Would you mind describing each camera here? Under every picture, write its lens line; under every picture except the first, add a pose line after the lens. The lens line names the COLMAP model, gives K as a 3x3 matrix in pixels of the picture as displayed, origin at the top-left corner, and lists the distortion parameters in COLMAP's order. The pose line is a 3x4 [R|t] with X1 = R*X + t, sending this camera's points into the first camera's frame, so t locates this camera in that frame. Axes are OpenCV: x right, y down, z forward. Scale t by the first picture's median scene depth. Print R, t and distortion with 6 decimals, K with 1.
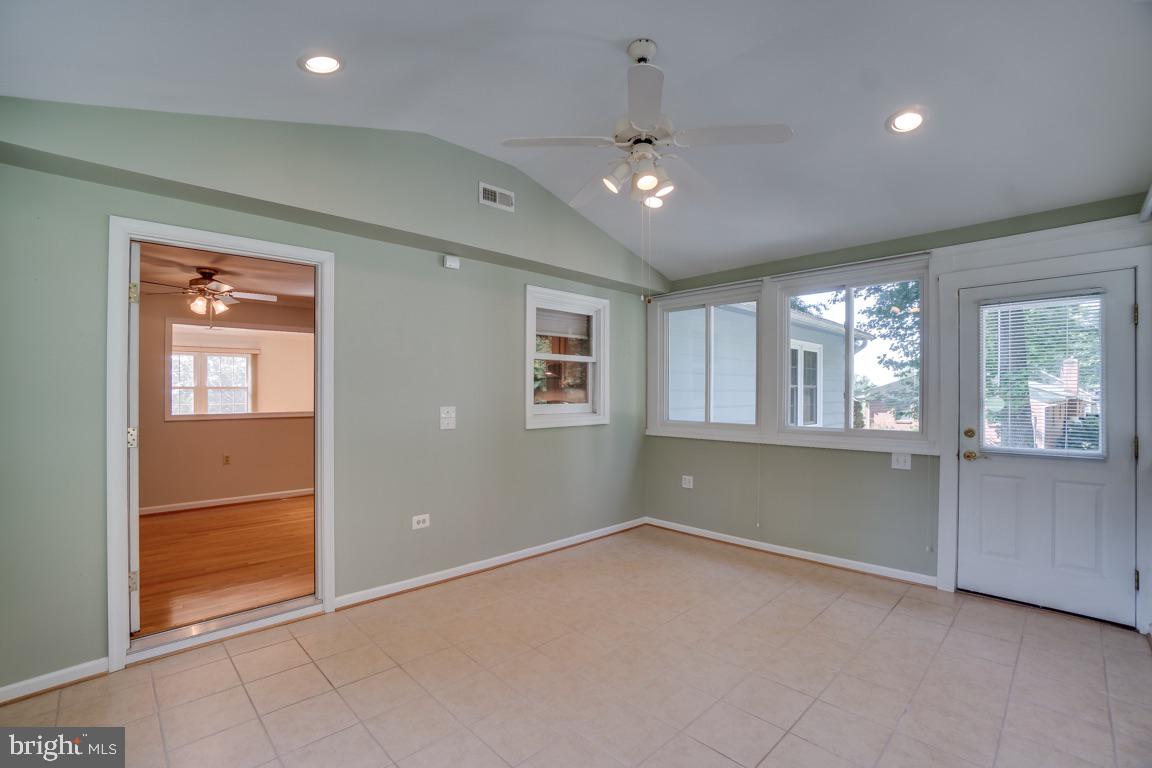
lens RADIAL K [[514.7, 0, 568.7], [0, 514.7, 385.1], [0, 0, 1]] dist [-0.045907, 0.011746]
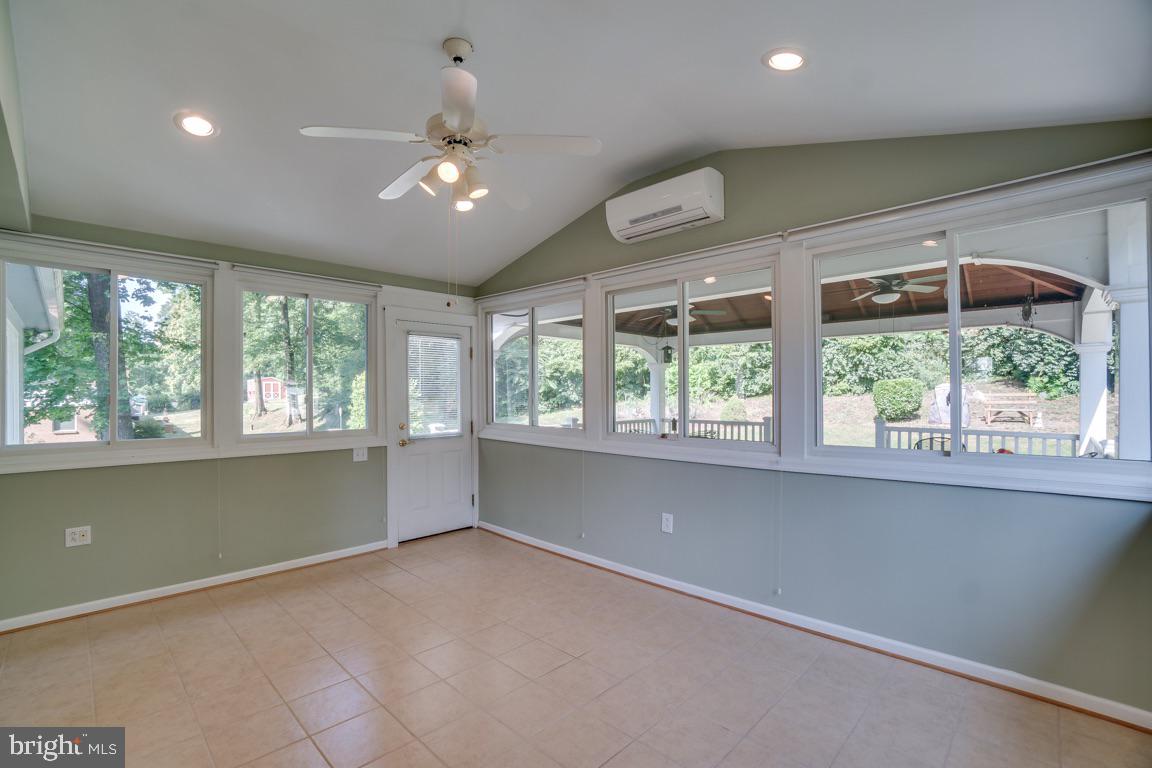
lens RADIAL K [[514.7, 0, 566.9], [0, 514.7, 391.1], [0, 0, 1]] dist [-0.045907, 0.011746]
pose [[-0.025678, 0.004995, 0.999658, -0.592024], [-0.010012, 0.999936, -0.005254, 0.002126], [-0.999620, -0.010143, -0.025626, 0.570792]]
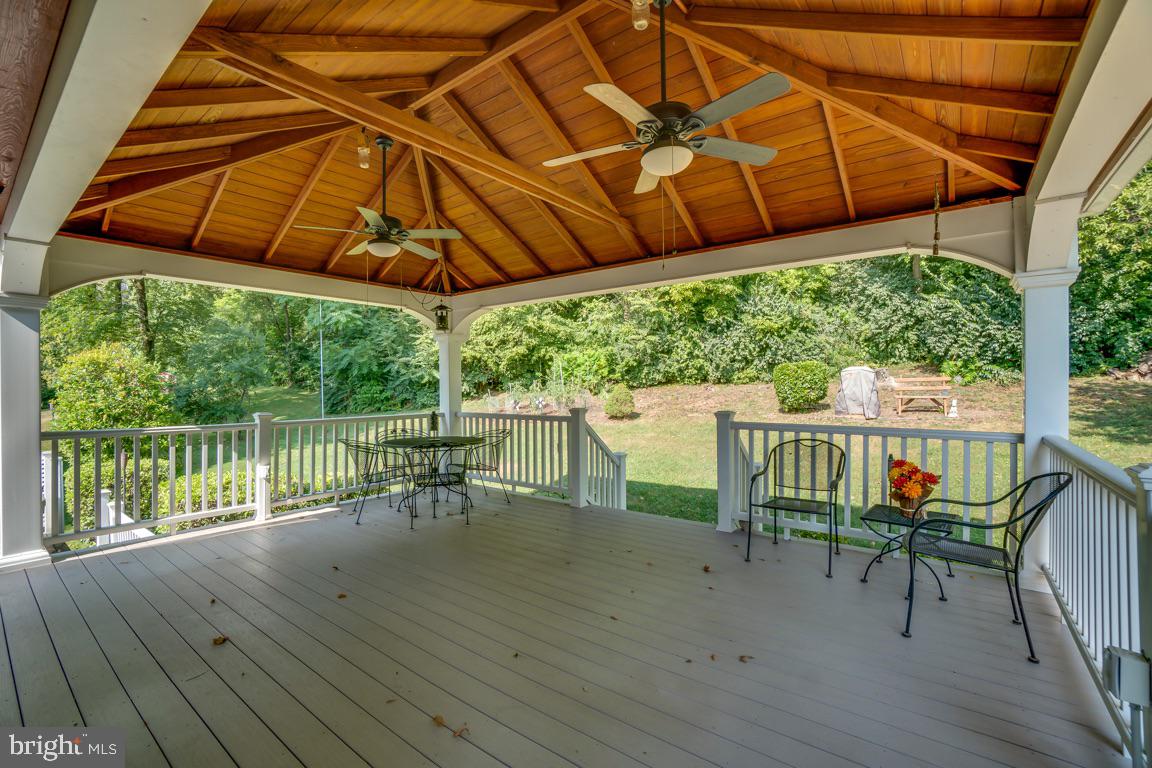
lens RADIAL K [[514.7, 0, 574.8], [0, 514.7, 383.1], [0, 0, 1]] dist [-0.045907, 0.011746]
pose [[-0.140750, 0.008561, 0.990008, -0.430155], [-0.002895, 0.999955, -0.009058, 0.009189], [-0.990041, -0.004141, -0.140719, 0.412597]]
